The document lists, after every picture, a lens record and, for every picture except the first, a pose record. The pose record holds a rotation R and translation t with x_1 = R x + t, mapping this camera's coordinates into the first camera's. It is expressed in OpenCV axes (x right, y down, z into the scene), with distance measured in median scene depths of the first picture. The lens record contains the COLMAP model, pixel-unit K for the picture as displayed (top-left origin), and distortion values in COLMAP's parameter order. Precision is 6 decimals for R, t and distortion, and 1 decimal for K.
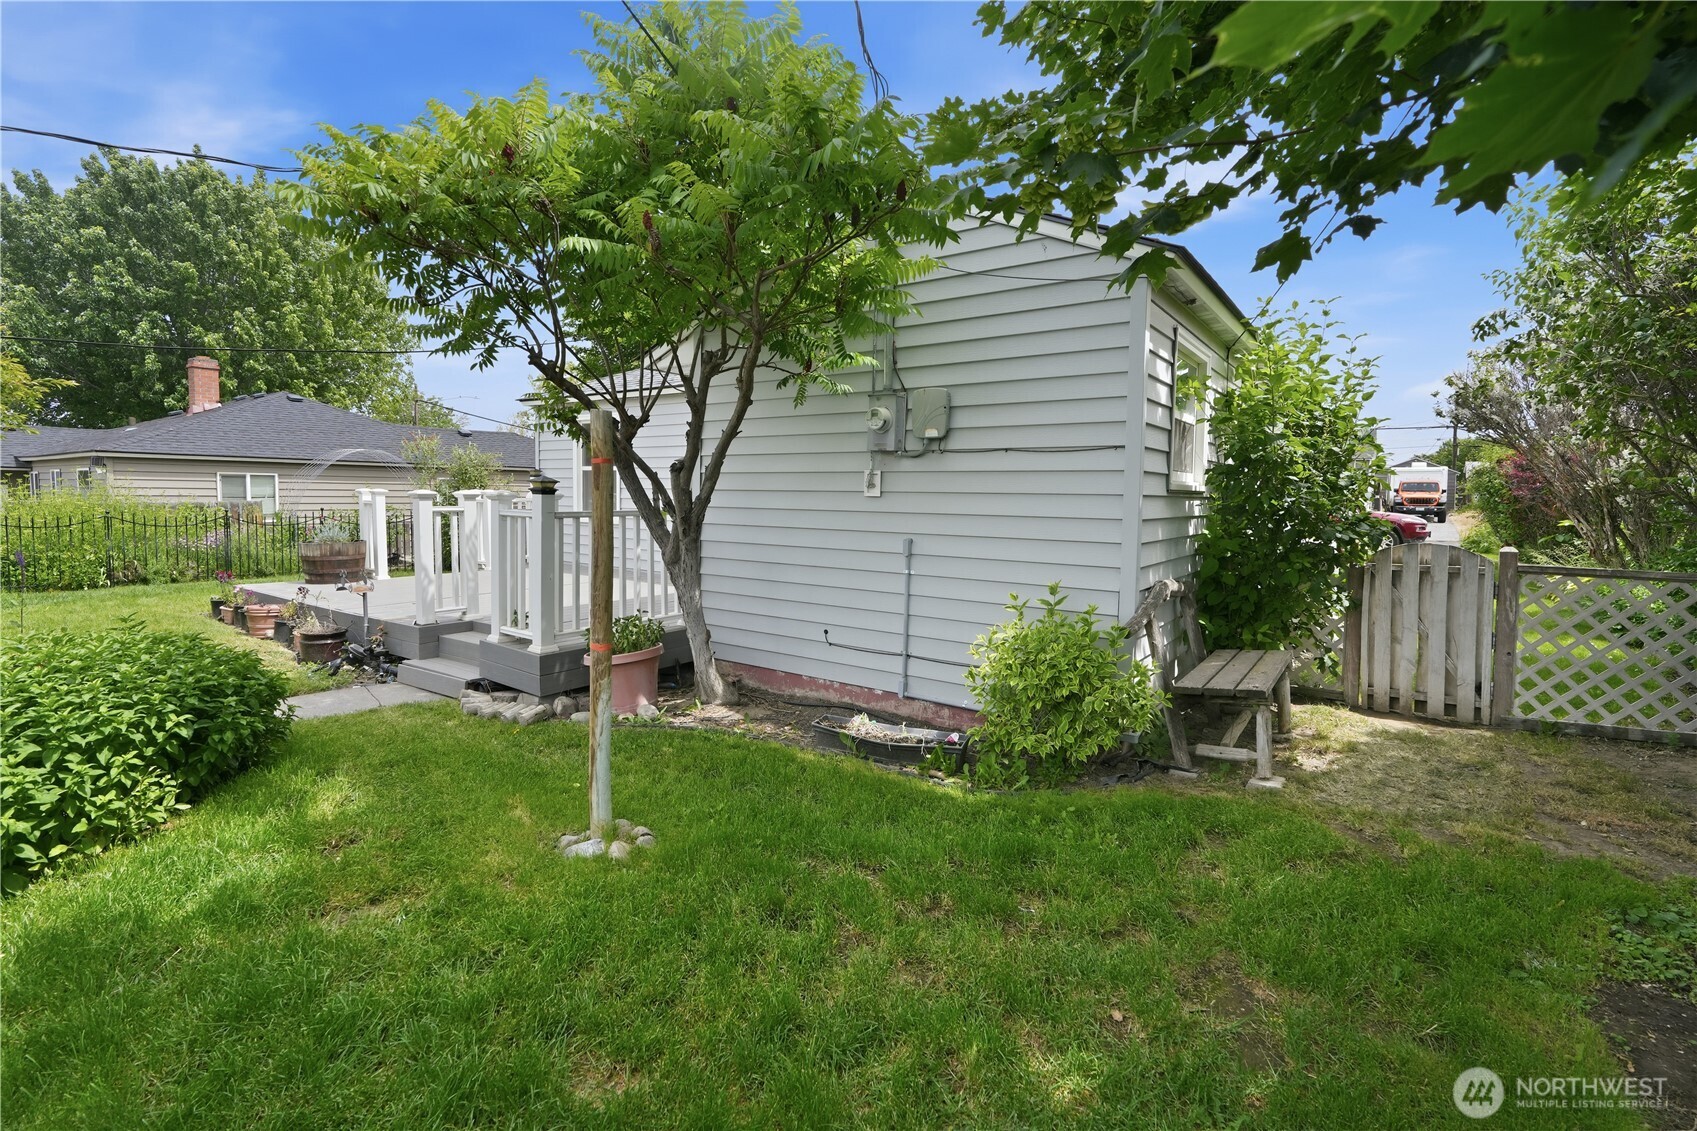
lens RADIAL K [[772.8, 0, 847.4], [0, 772.8, 519.3], [0, 0, 1]] dist [-0.001555, 0.000363]
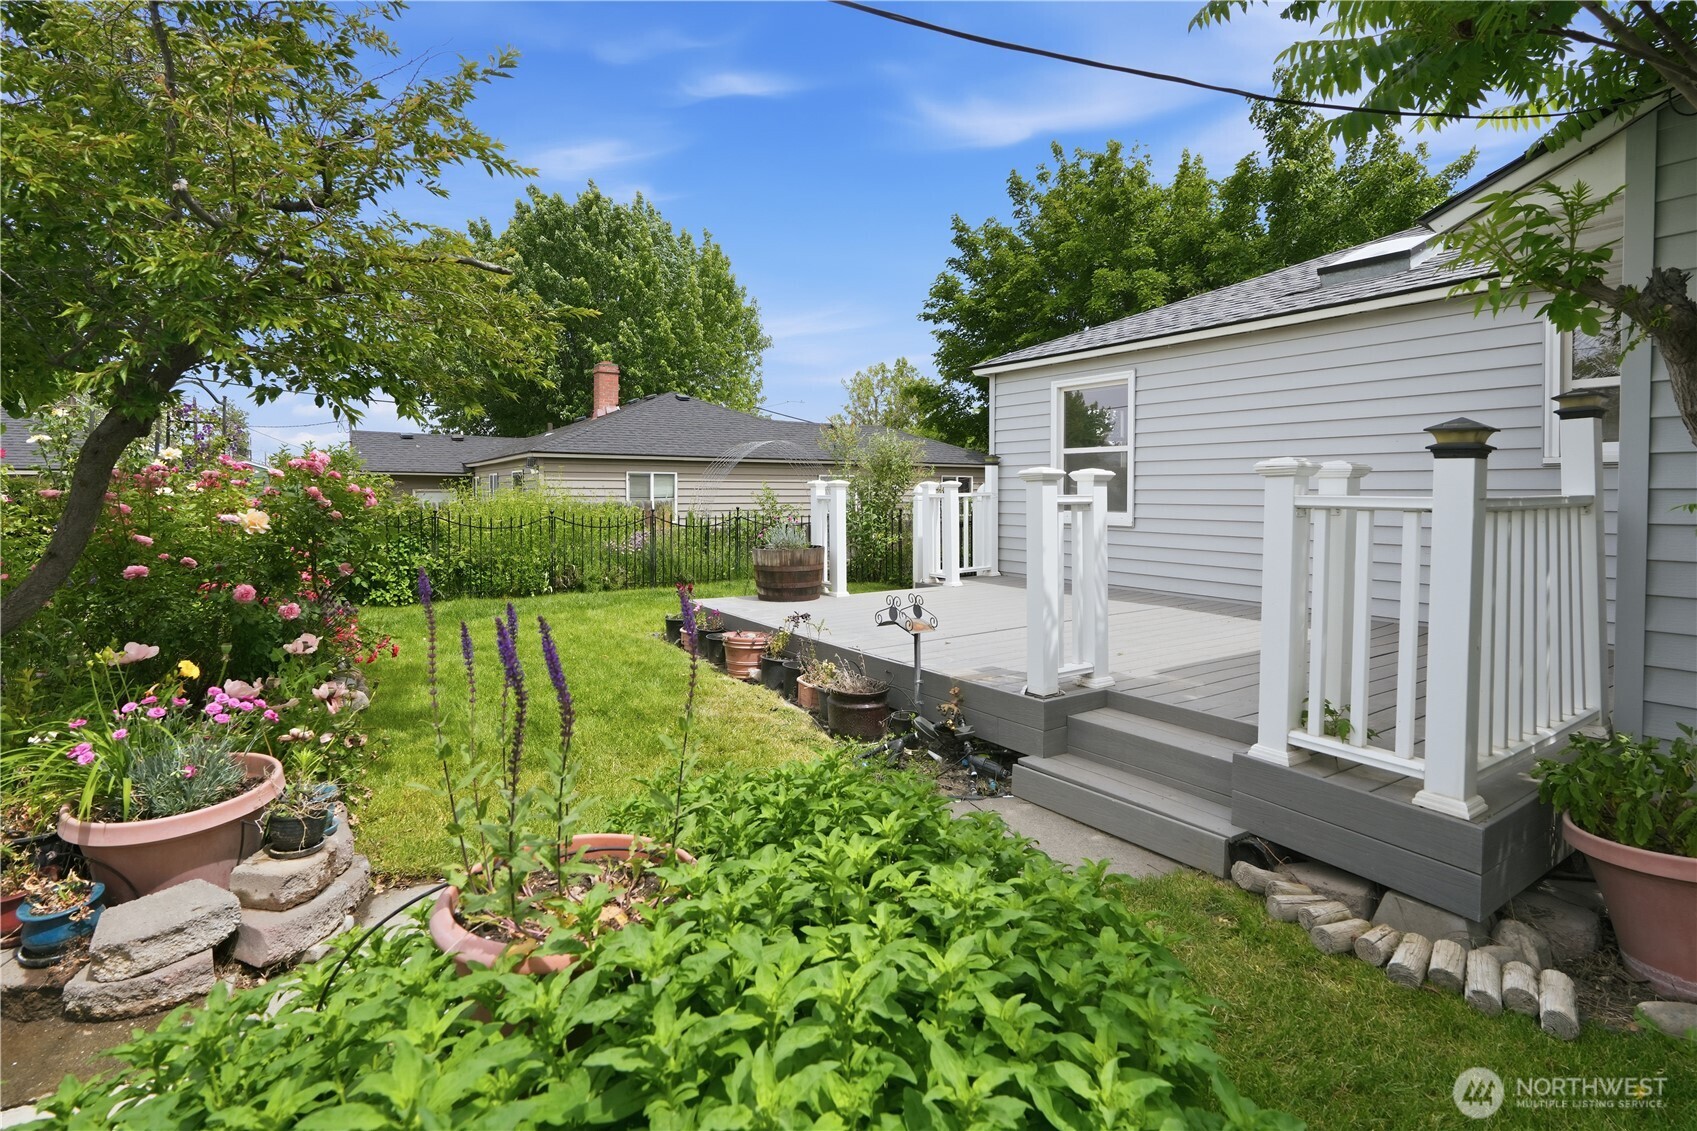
lens RADIAL K [[835.0, 0, 849.6], [0, 835.0, 499.9], [0, 0, 1]] dist [-0.001012, 0.000130]
pose [[0.929925, -0.010014, -0.367612, -0.246664], [0.000375, 0.999655, -0.026281, 0.002089], [0.367748, 0.024301, 0.929608, 0.193023]]
